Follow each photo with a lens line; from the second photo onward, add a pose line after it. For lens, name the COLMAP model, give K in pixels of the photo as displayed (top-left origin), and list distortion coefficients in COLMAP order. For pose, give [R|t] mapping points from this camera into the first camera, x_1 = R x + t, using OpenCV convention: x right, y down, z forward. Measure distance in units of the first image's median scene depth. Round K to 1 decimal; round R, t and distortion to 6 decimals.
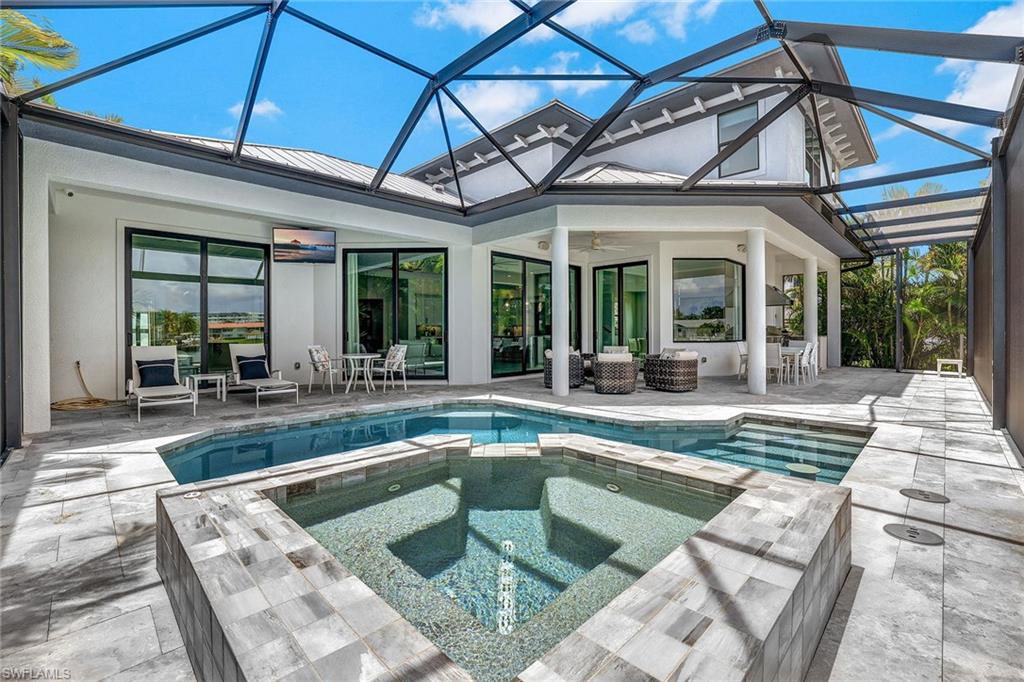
lens RADIAL K [[435.7, 0, 509.2], [0, 435.7, 334.6], [0, 0, 1]] dist [0.003419, 0.000827]
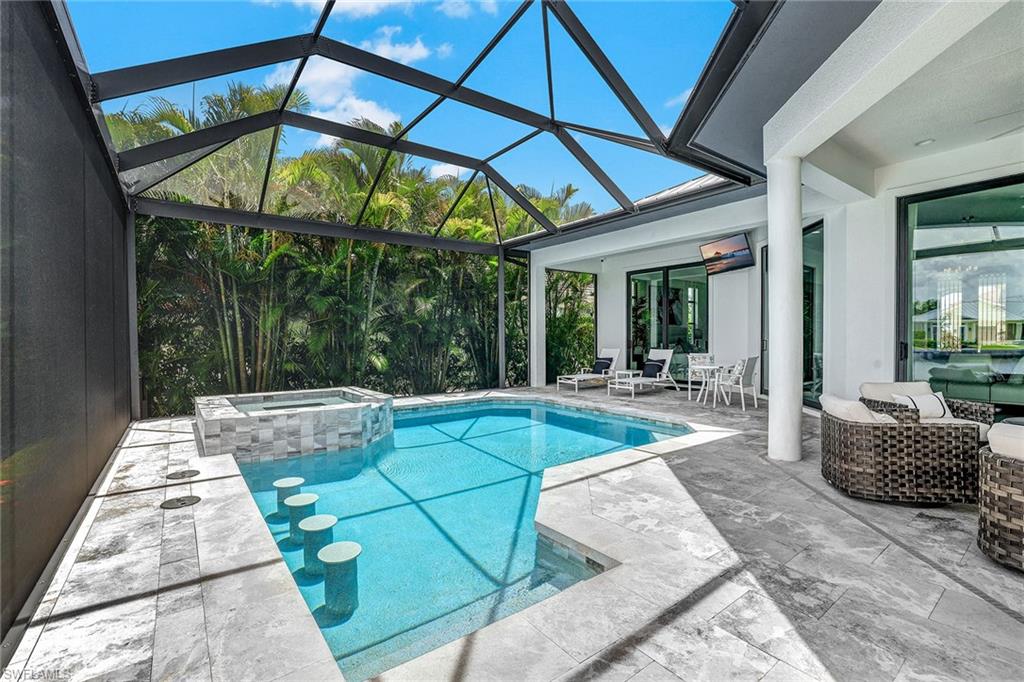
lens RADIAL K [[449.6, 0, 511.3], [0, 449.6, 339.6], [0, 0, 1]] dist [-0.004701, -0.000179]
pose [[-0.146038, 0.012597, -0.989199, 1.904198], [-0.002988, 0.999909, 0.013174, -0.056584], [0.989274, 0.004880, -0.145987, 1.951696]]
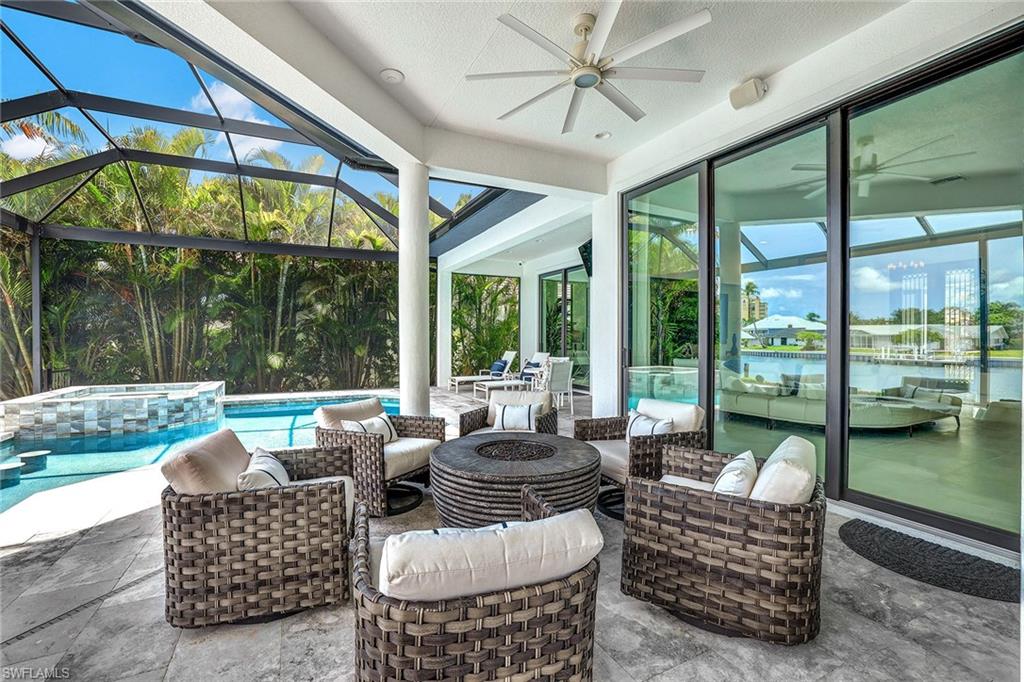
lens RADIAL K [[435.7, 0, 510.9], [0, 435.7, 336.7], [0, 0, 1]] dist [0.003419, 0.000827]
pose [[-0.333768, -0.000047, -0.942655, 1.642996], [-0.007451, 0.999969, 0.002588, -0.064449], [0.942626, 0.007888, -0.333758, 3.111333]]
